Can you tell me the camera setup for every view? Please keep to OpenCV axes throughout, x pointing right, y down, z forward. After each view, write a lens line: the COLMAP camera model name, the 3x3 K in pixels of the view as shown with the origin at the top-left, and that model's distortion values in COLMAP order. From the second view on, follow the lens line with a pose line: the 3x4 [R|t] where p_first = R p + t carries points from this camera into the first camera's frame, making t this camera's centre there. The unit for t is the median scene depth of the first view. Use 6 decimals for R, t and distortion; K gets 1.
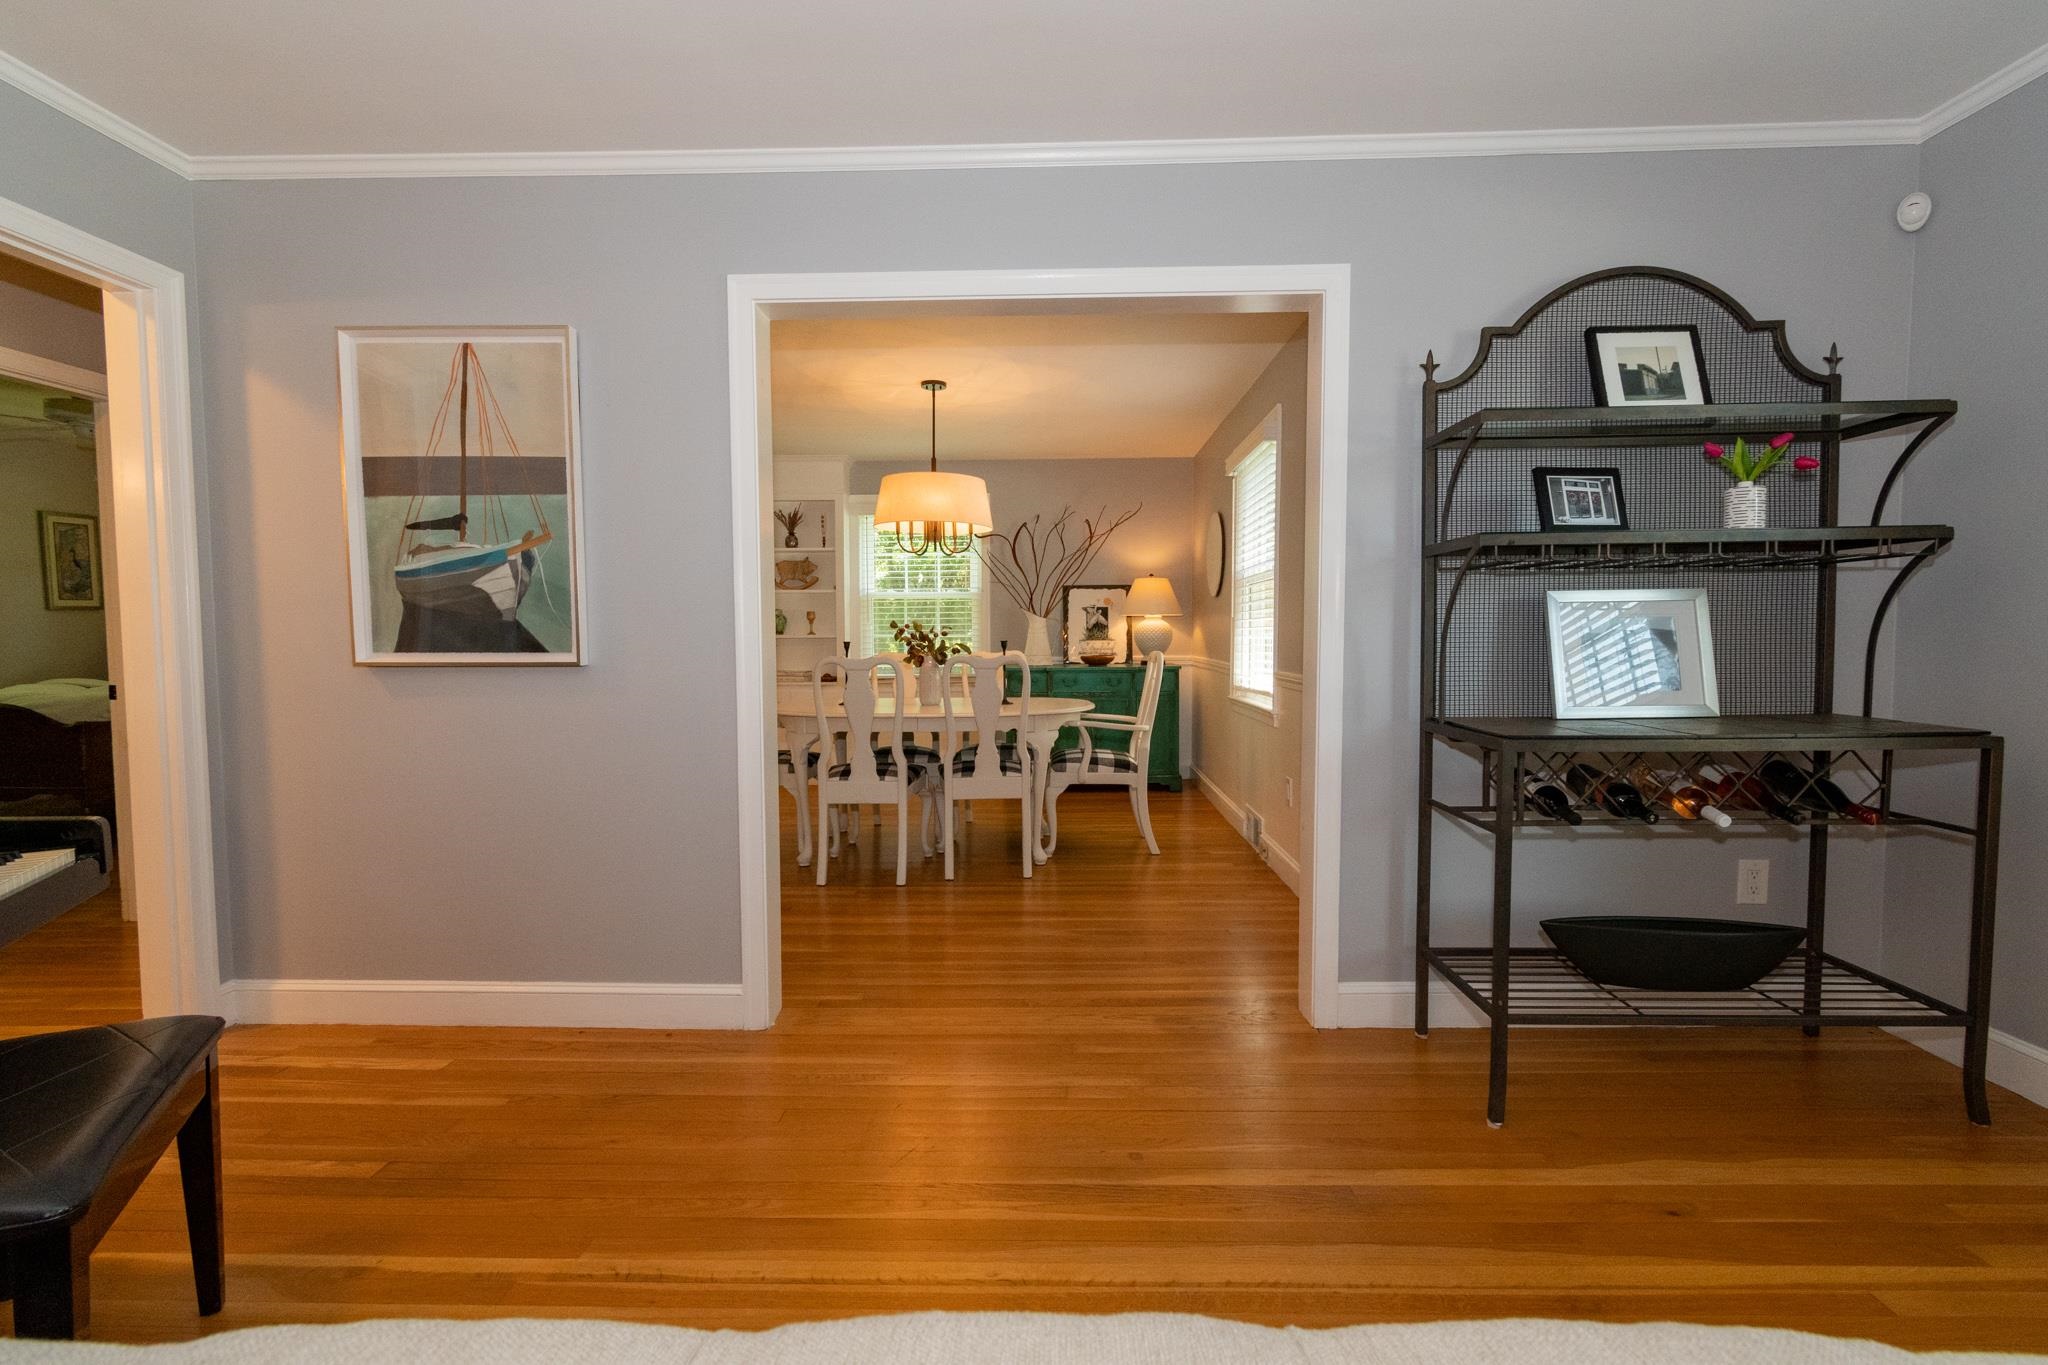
lens RADIAL K [[906.4, 0, 1028.4], [0, 906.4, 683.9], [0, 0, 1]] dist [0.001415, 0.000025]
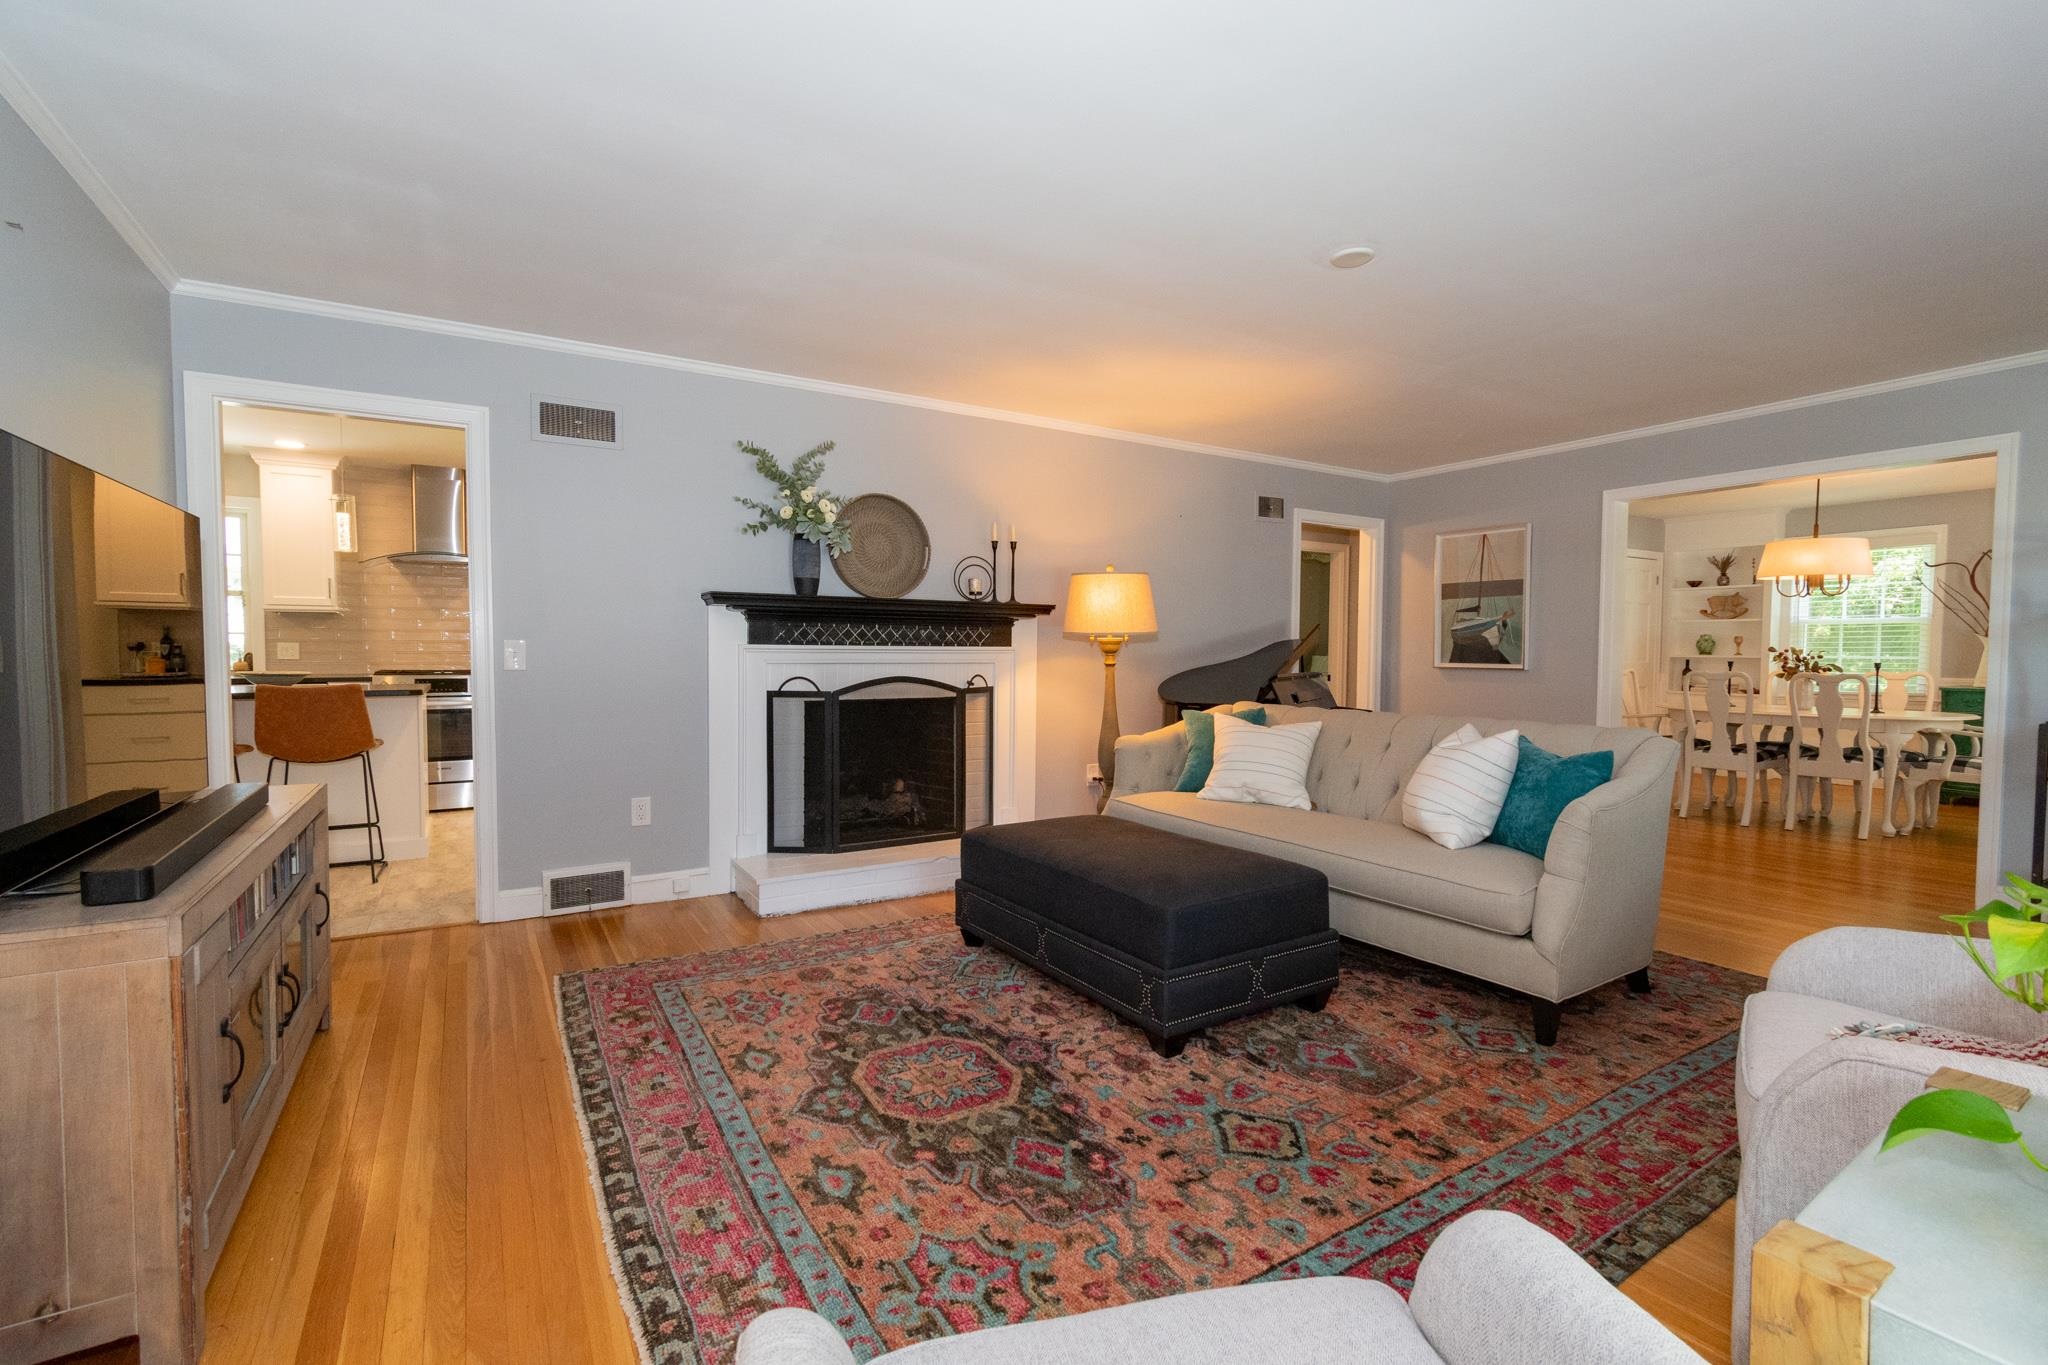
lens RADIAL K [[913.1, 0, 1031.6], [0, 913.1, 687.2], [0, 0, 1]] dist [0.003074, 0.000393]
pose [[0.544447, 0.039162, -0.837880, 0.384350], [-0.050146, 0.998643, 0.014091, 0.026621], [0.837295, 0.034344, 0.545672, -0.653582]]
